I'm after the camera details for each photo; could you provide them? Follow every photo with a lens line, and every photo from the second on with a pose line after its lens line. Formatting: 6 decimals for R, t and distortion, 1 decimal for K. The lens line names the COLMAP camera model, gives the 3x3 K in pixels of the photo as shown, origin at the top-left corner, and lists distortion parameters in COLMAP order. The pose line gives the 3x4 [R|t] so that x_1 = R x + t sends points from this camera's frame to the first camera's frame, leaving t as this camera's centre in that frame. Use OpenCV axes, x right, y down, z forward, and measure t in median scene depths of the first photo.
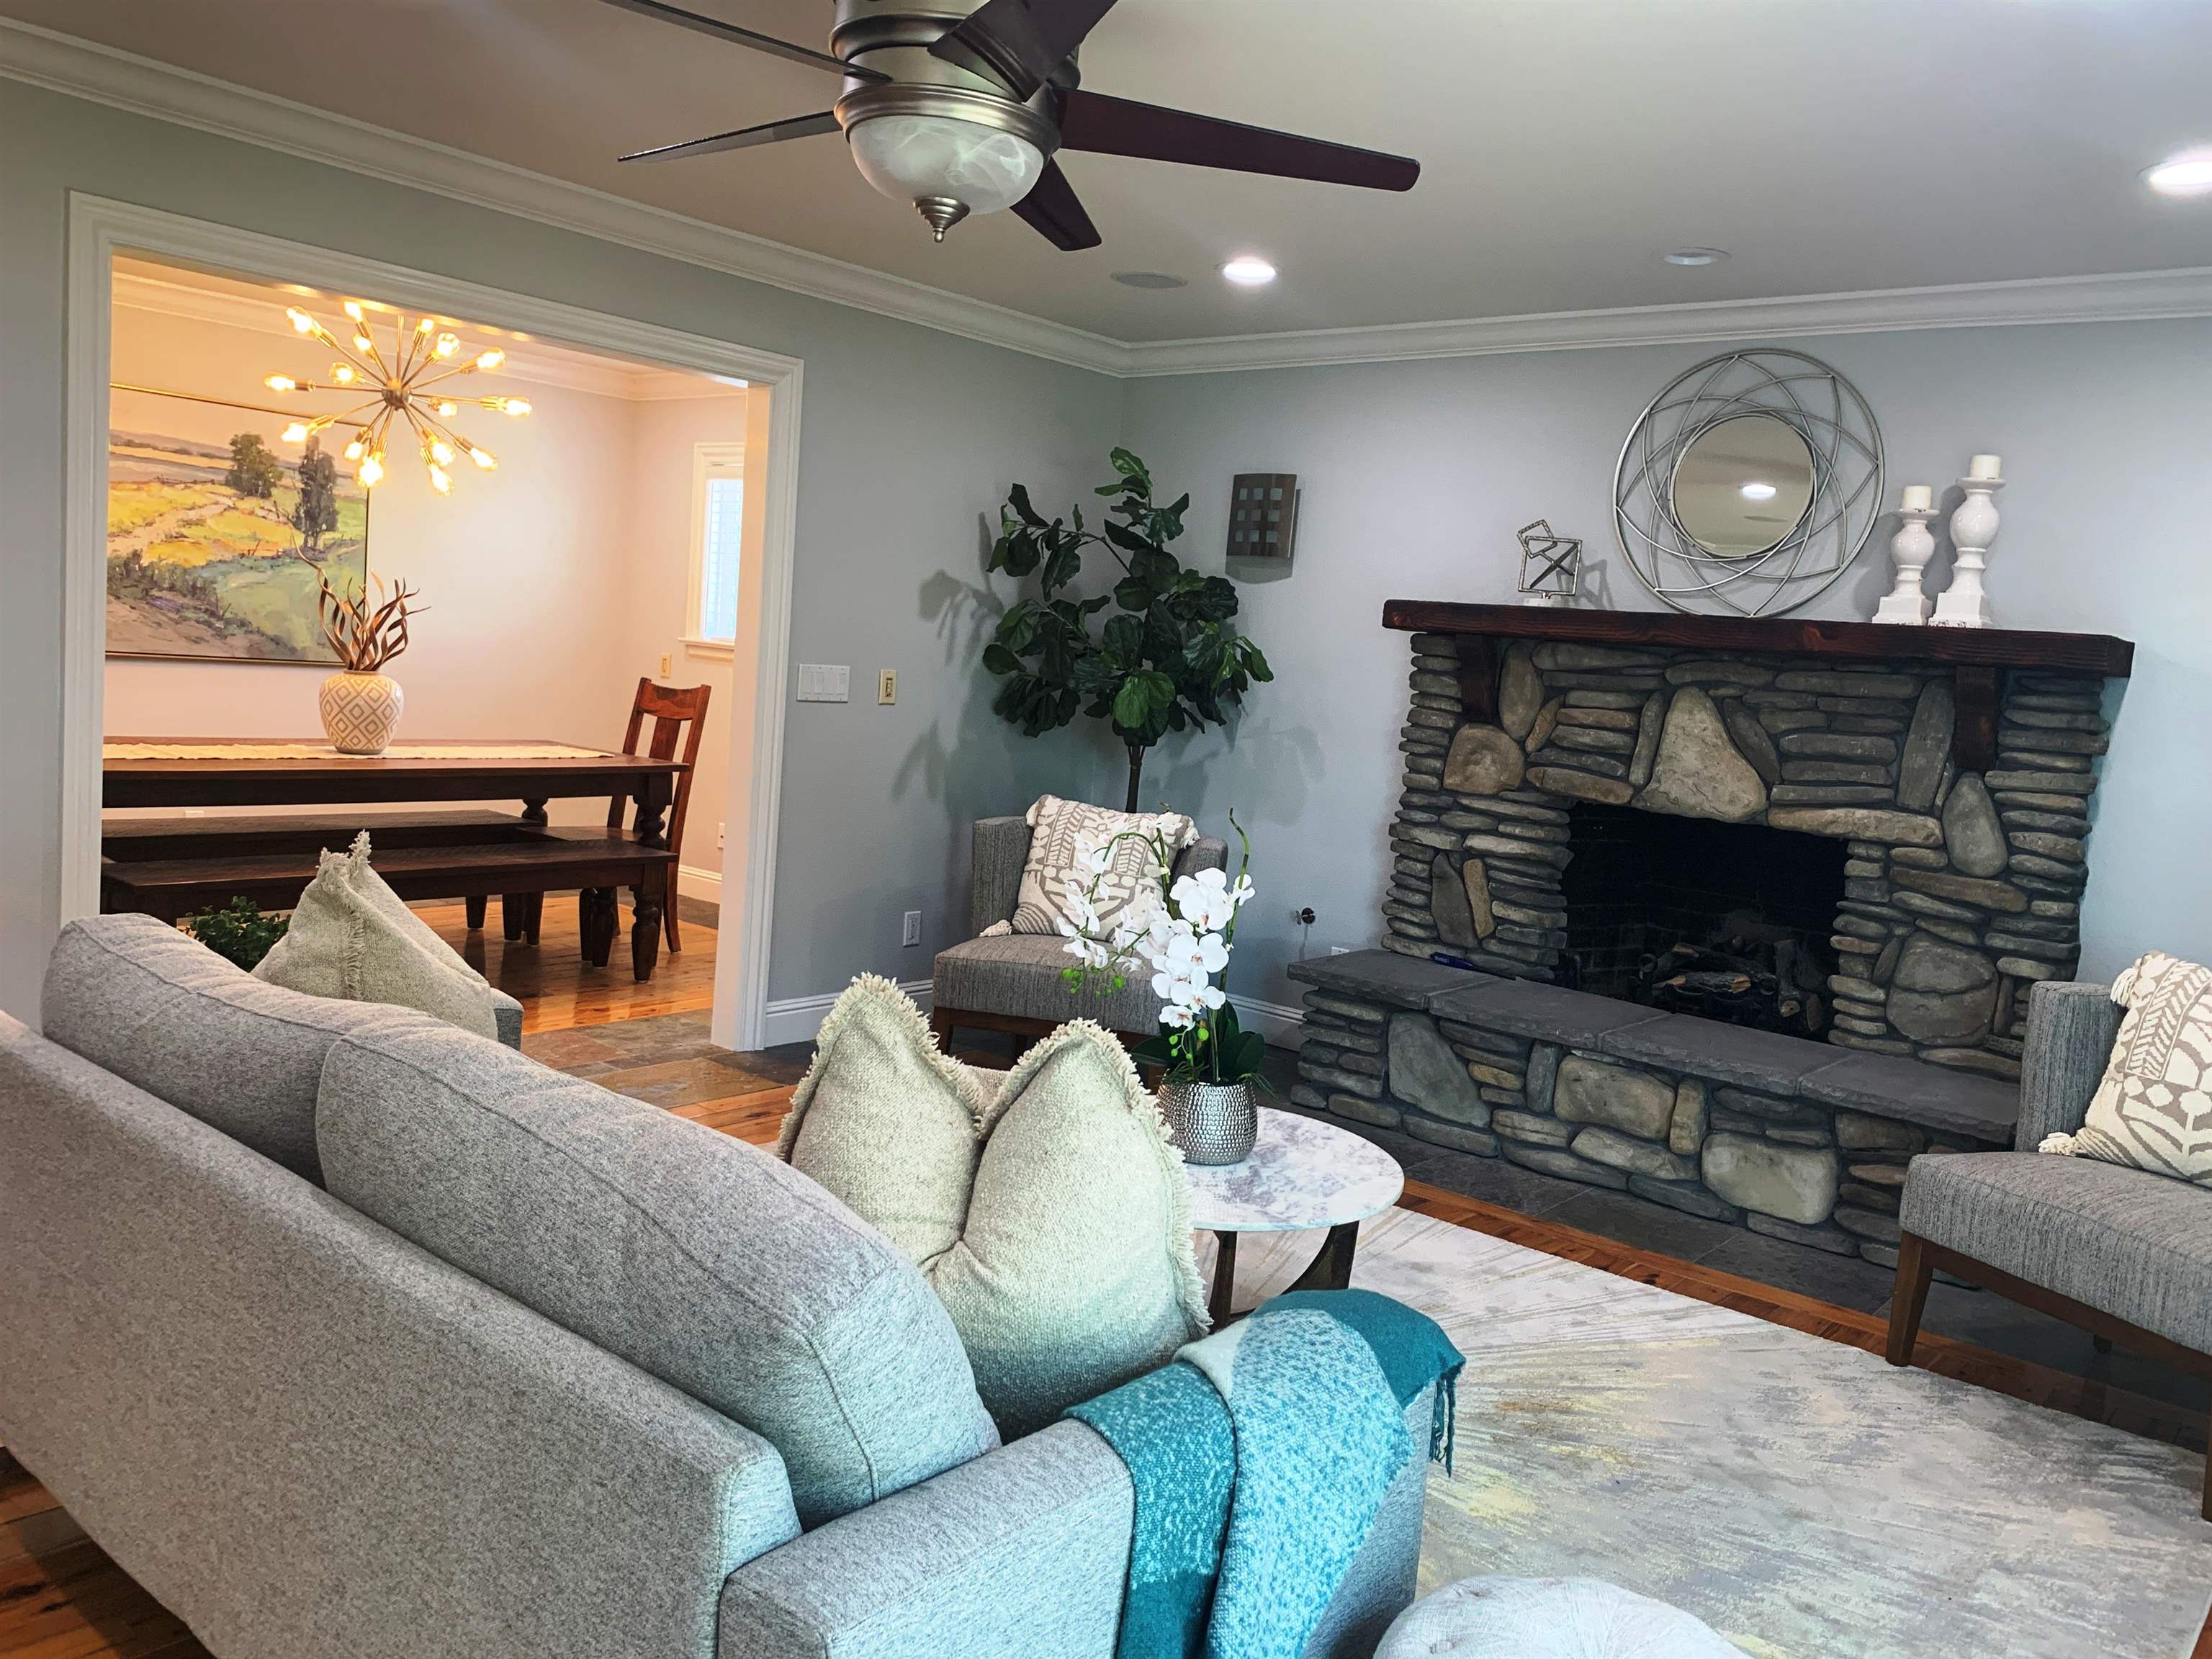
lens RADIAL K [[1581.6, 0, 1093.0], [0, 1581.6, 812.9], [0, 0, 1]] dist [-0.049044, -0.012691]
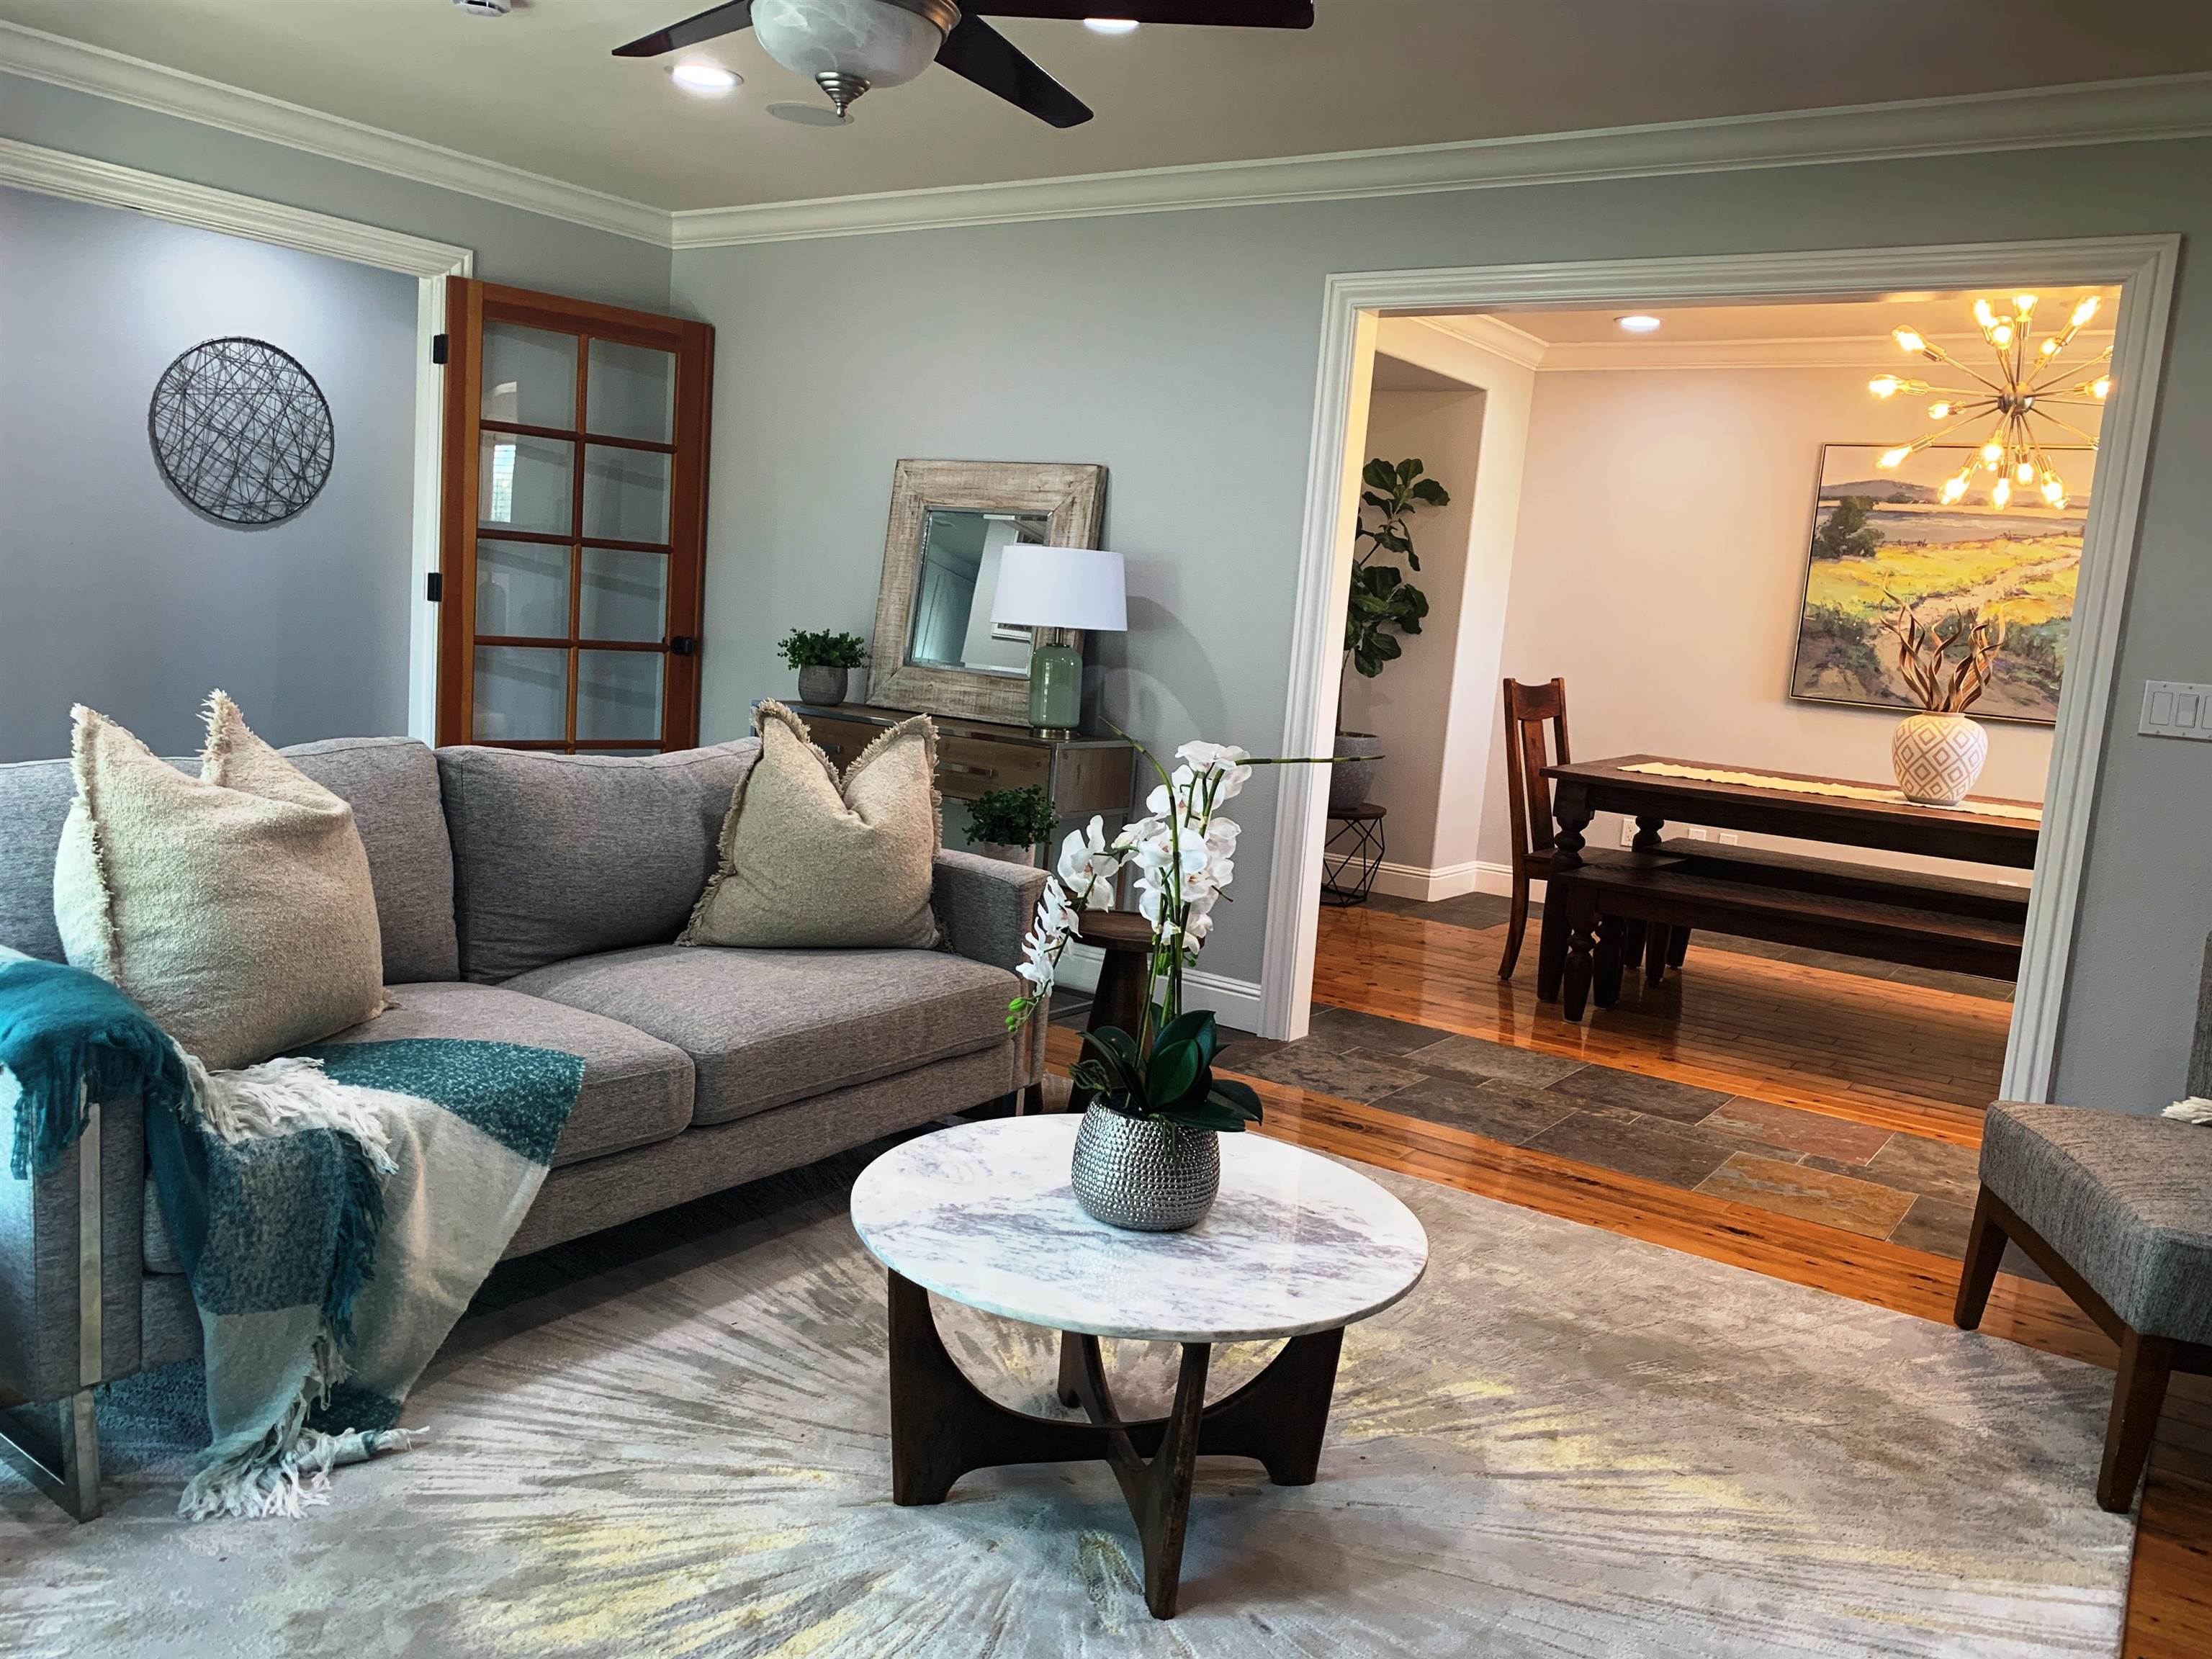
lens RADIAL K [[1581.6, 0, 1089.8], [0, 1581.6, 820.7], [0, 0, 1]] dist [-0.049044, -0.012691]
pose [[0.099674, 0.067406, -0.992734, 0.774568], [-0.160629, 0.985707, 0.050801, 0.008602], [0.981969, 0.154398, 0.109076, 0.881109]]
